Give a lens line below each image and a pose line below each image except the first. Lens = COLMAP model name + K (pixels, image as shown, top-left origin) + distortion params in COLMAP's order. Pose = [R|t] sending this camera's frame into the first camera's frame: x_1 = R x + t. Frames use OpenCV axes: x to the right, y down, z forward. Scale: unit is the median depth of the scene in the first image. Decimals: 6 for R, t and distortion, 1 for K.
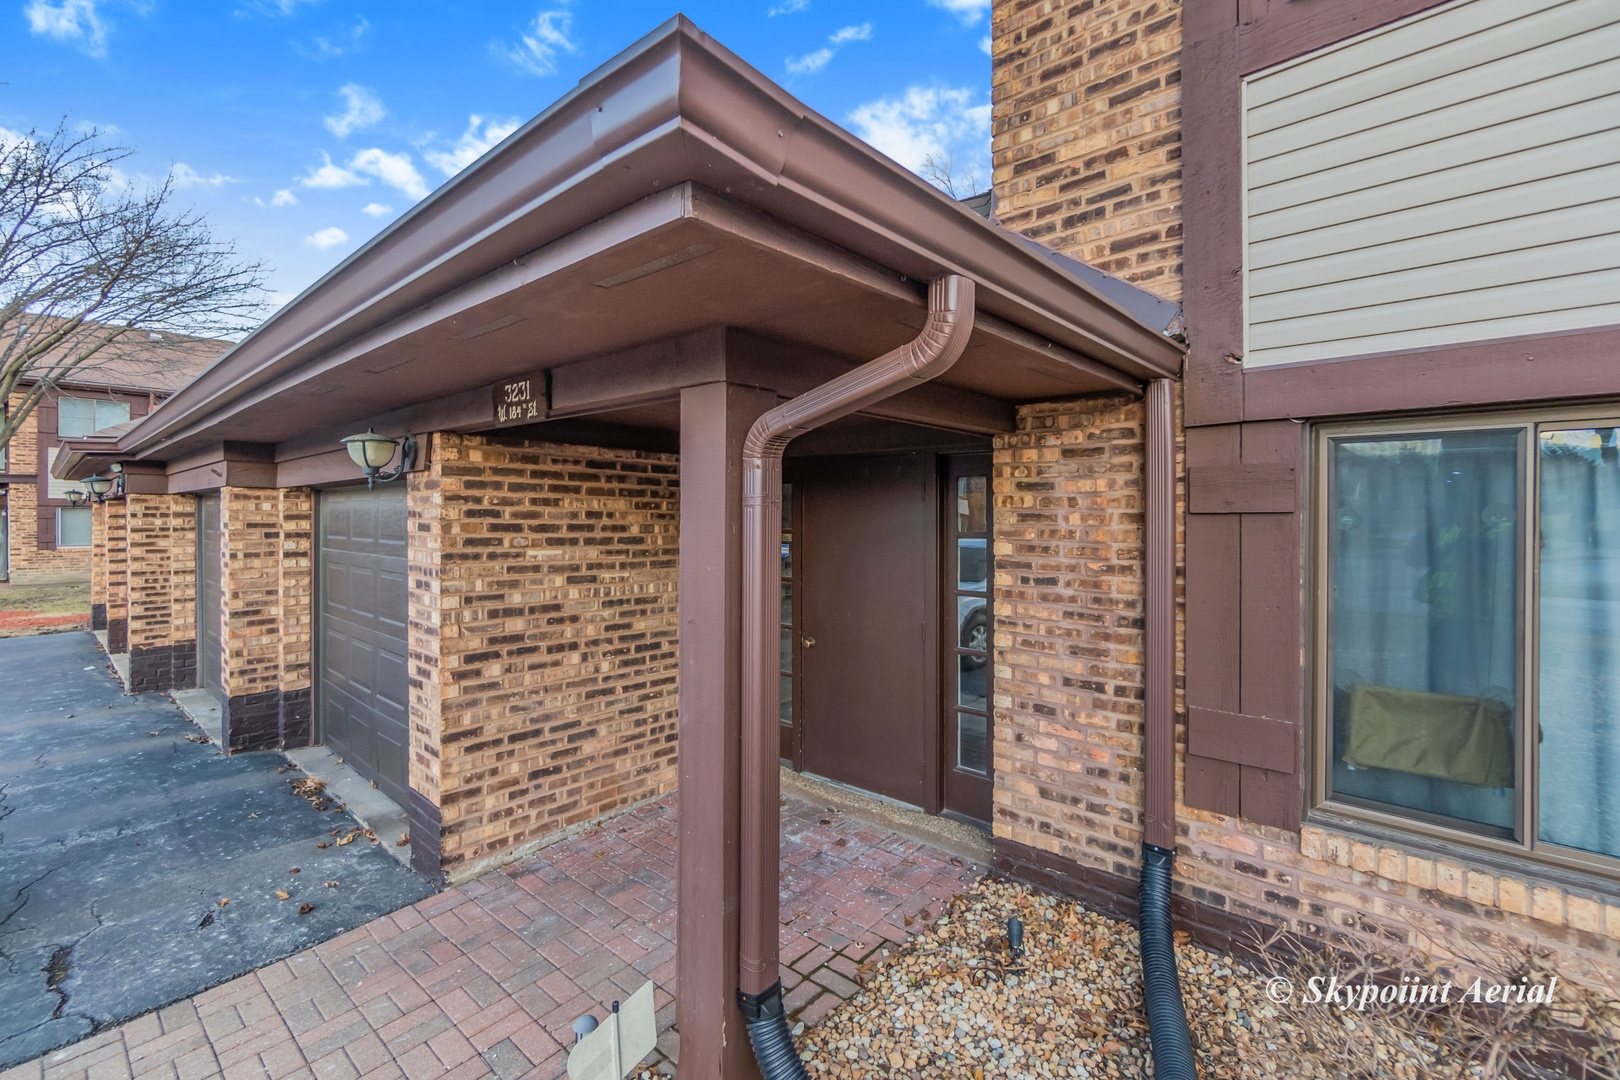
lens RADIAL K [[712.9, 0, 808.7], [0, 712.9, 505.9], [0, 0, 1]] dist [-0.000475, 0.000398]
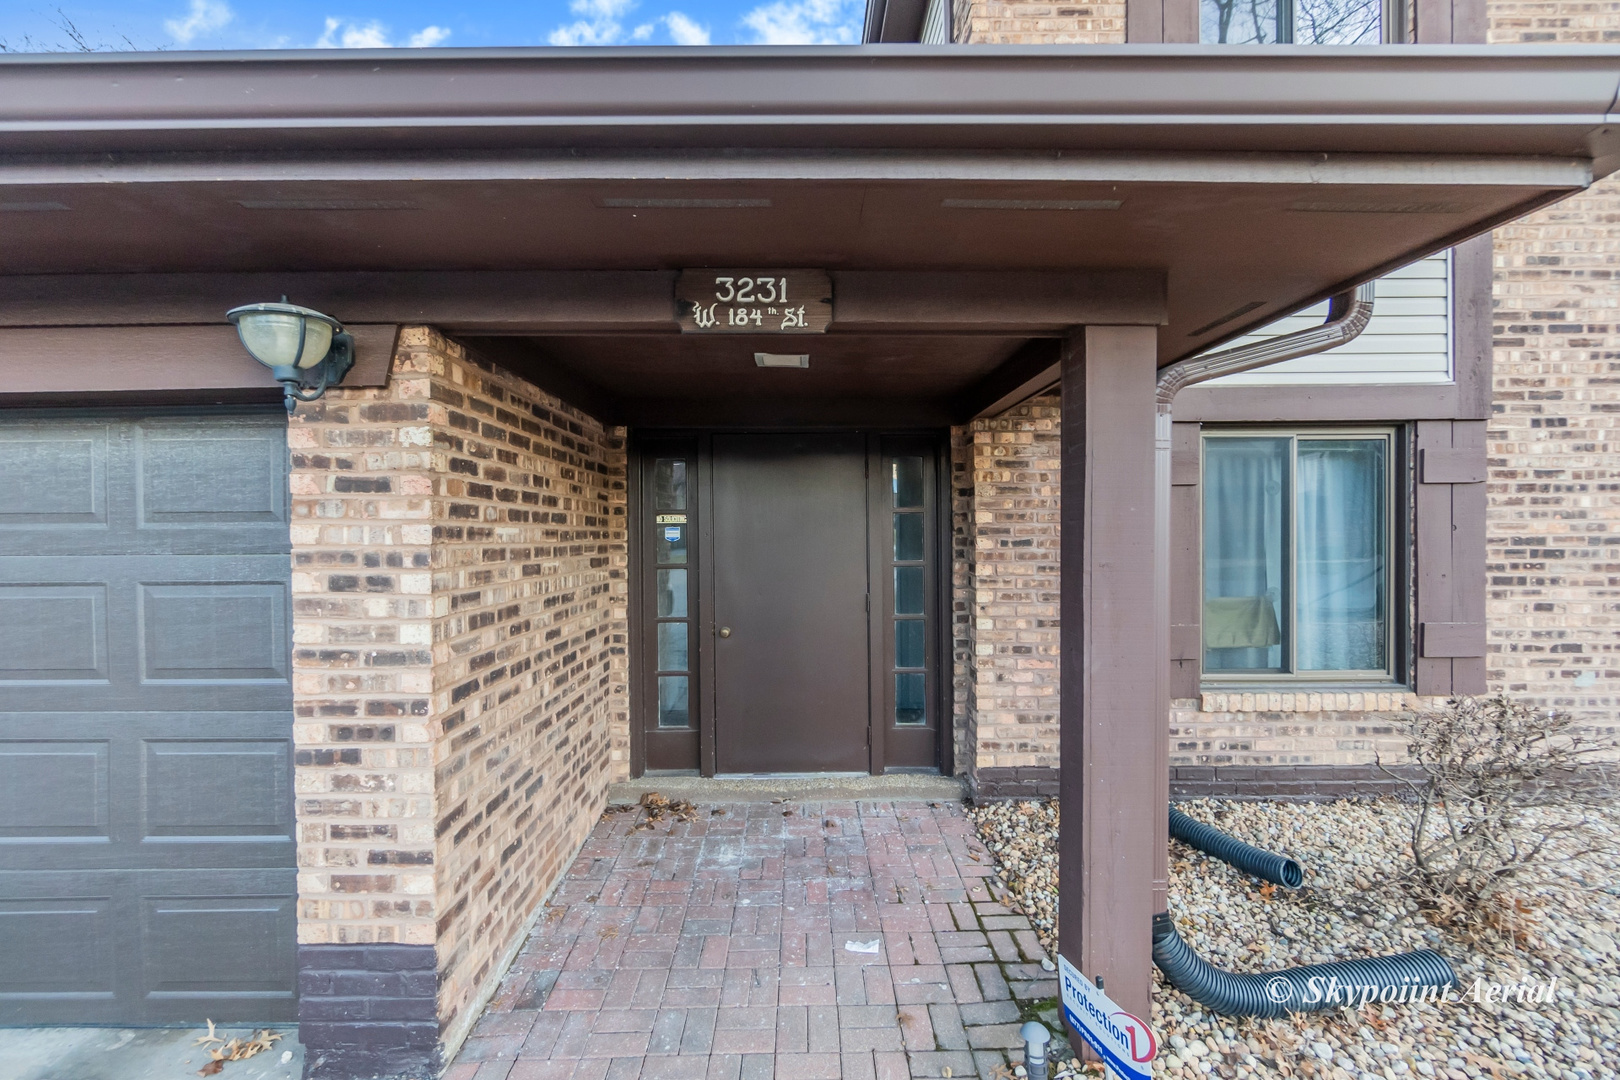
lens RADIAL K [[697.2, 0, 812.1], [0, 697.2, 520.9], [0, 0, 1]] dist [-0.000450, 0.000066]
pose [[0.742325, -0.002526, 0.670035, -0.707714], [0.000368, 0.999994, 0.003362, 0.063138], [-0.670040, -0.002249, 0.742322, 0.358046]]
